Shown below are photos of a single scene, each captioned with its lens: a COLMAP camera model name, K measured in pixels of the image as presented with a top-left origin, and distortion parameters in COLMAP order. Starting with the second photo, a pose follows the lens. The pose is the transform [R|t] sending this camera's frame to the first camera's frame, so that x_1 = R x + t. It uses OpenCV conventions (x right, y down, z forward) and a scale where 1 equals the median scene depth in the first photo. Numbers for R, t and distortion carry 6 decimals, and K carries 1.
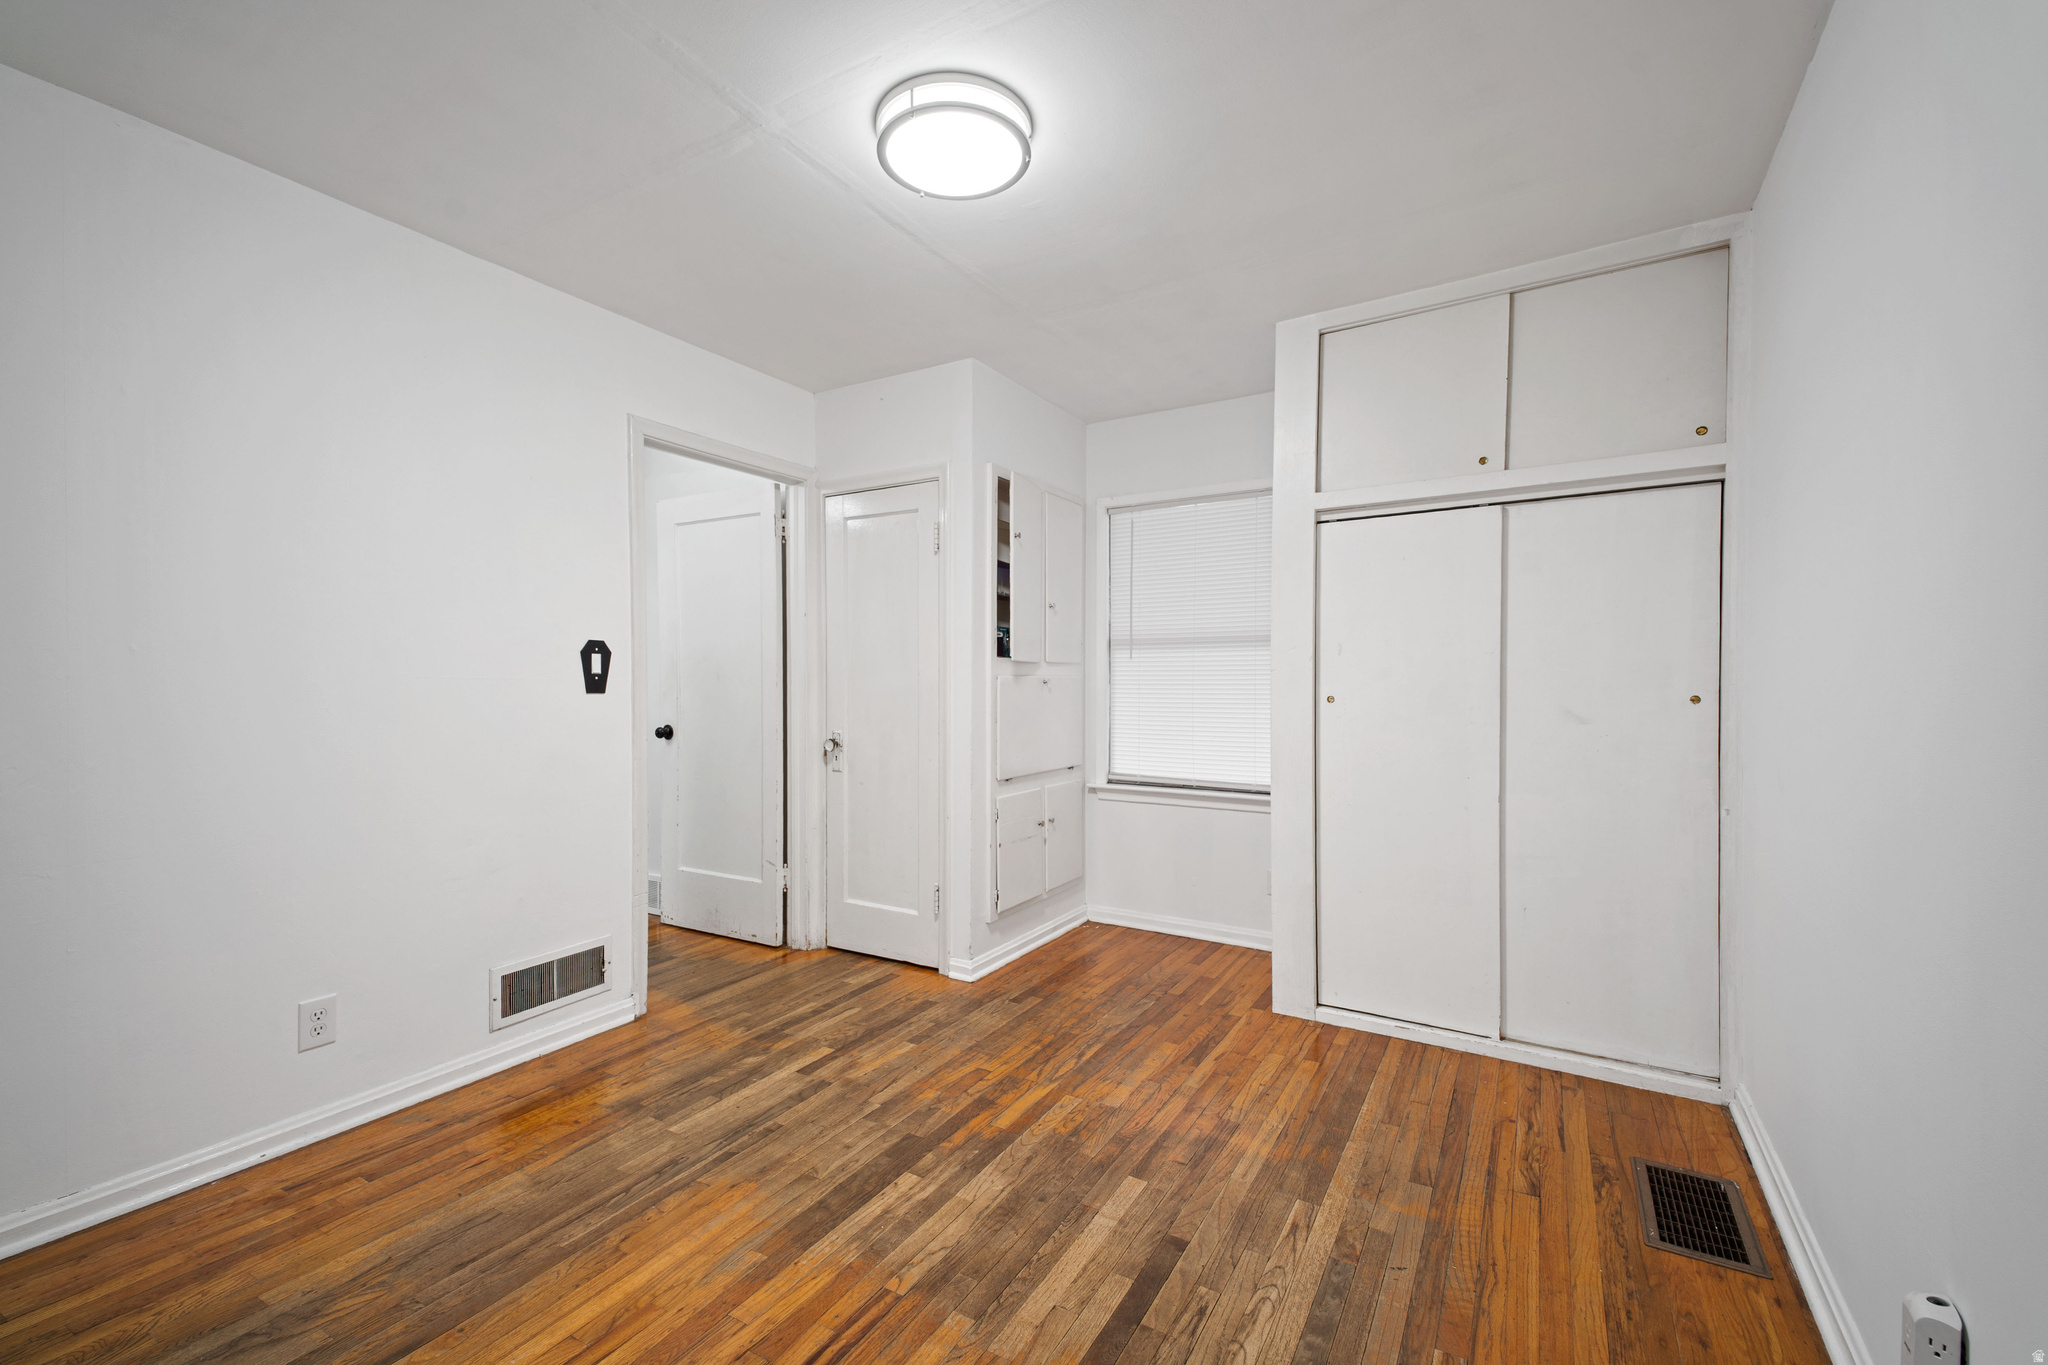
lens RADIAL K [[844.0, 0, 997.5], [0, 844.0, 653.1], [0, 0, 1]] dist [0.020432, -0.000161]
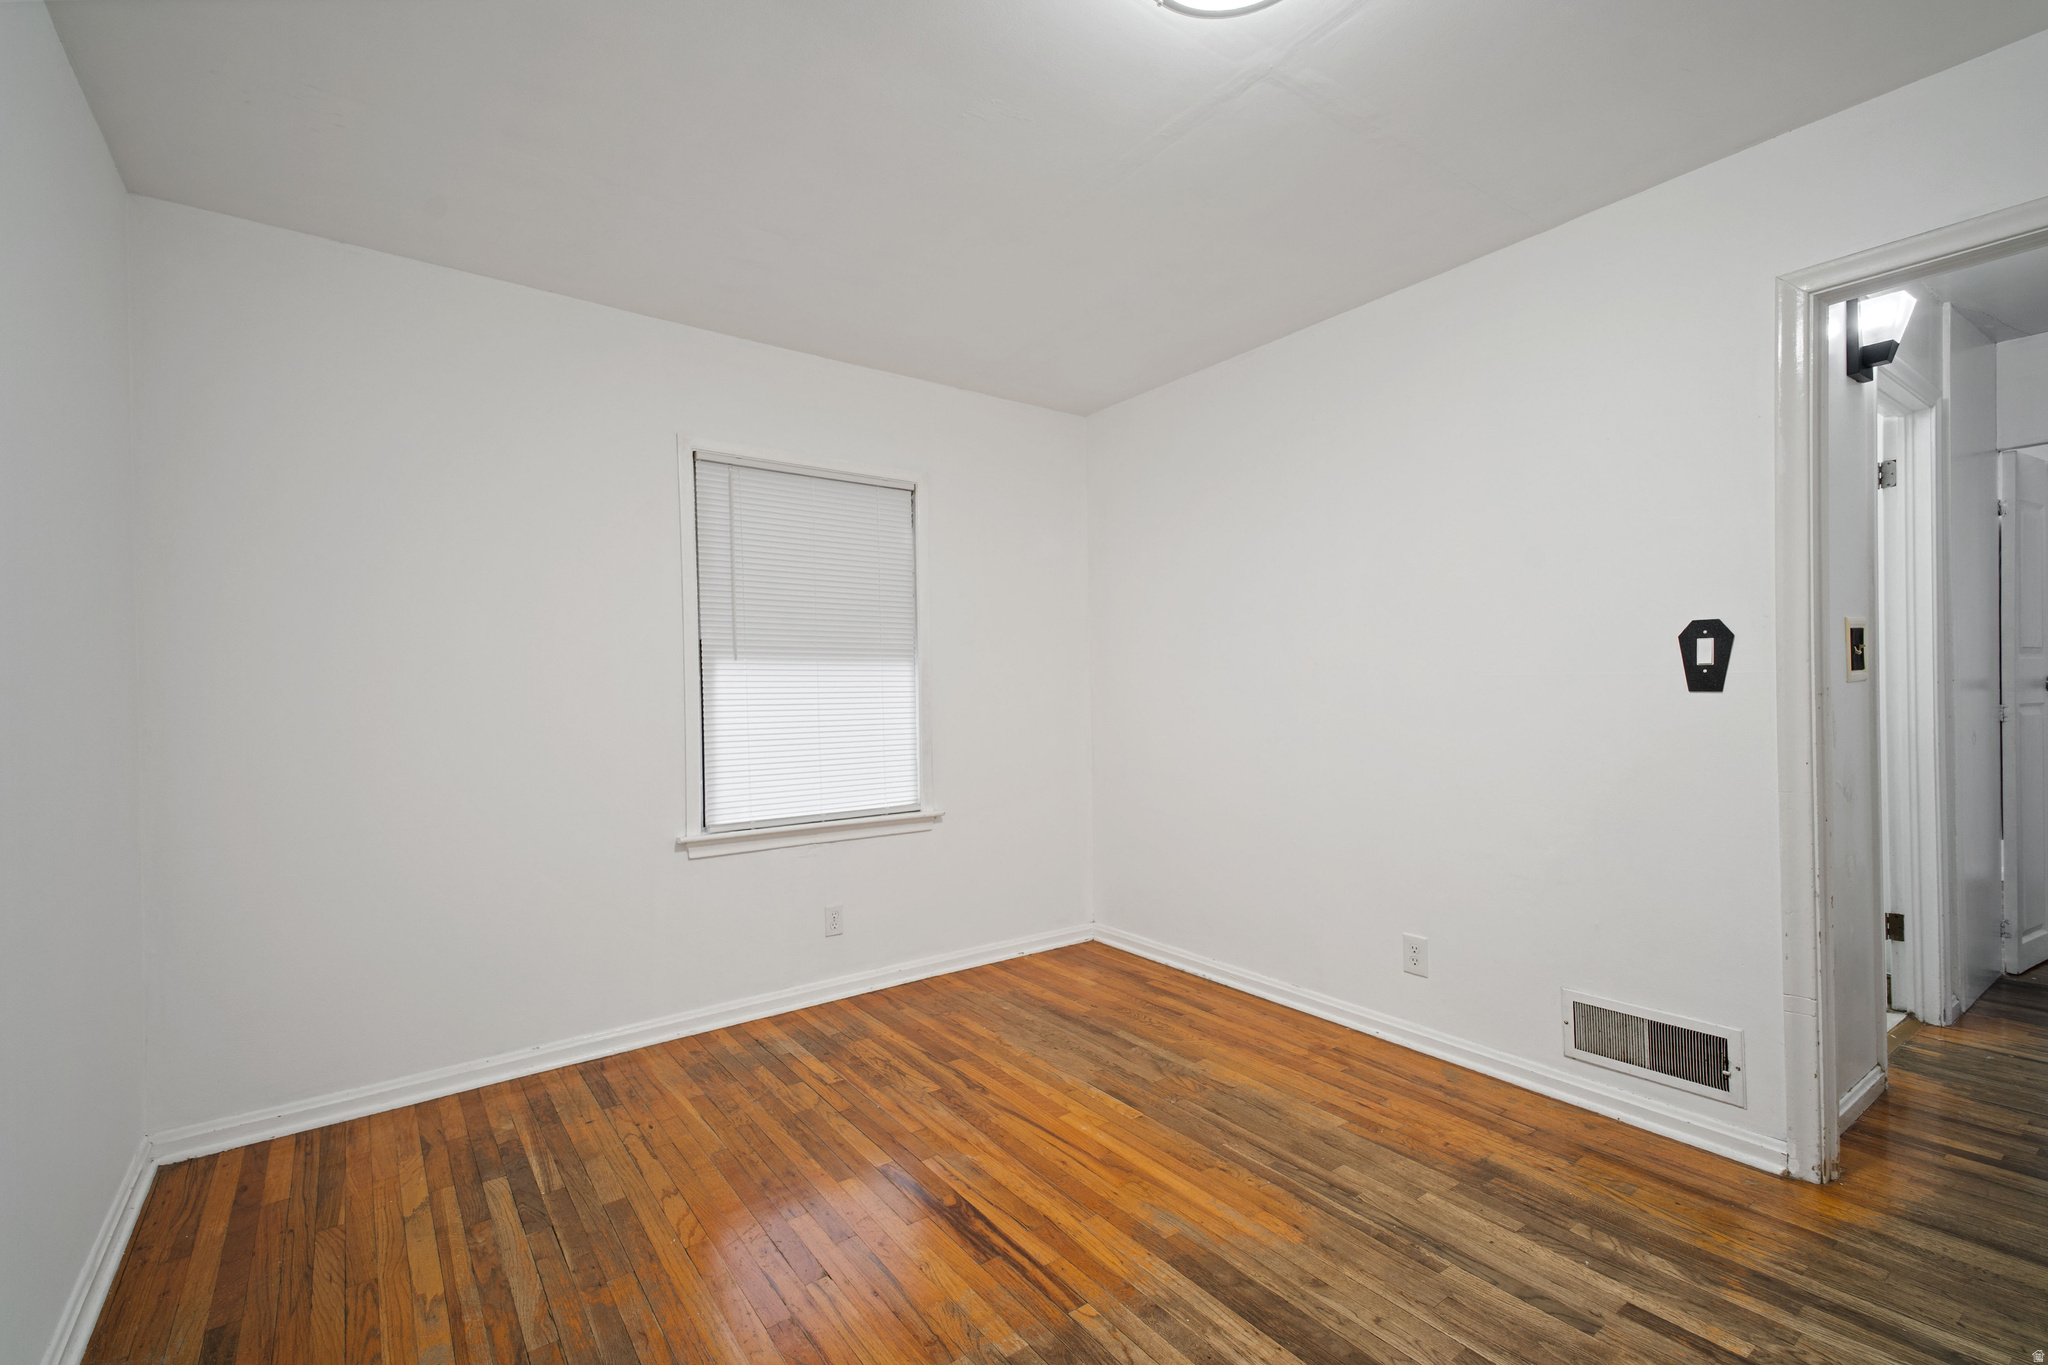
lens RADIAL K [[882.4, 0, 1023.0], [0, 882.4, 685.8], [0, 0, 1]] dist [0.002259, -0.000232]
pose [[-0.362686, 0.004645, -0.931900, 0.544234], [0.043457, 0.998984, -0.011933, 0.030699], [0.930898, -0.044825, -0.362519, 0.871245]]
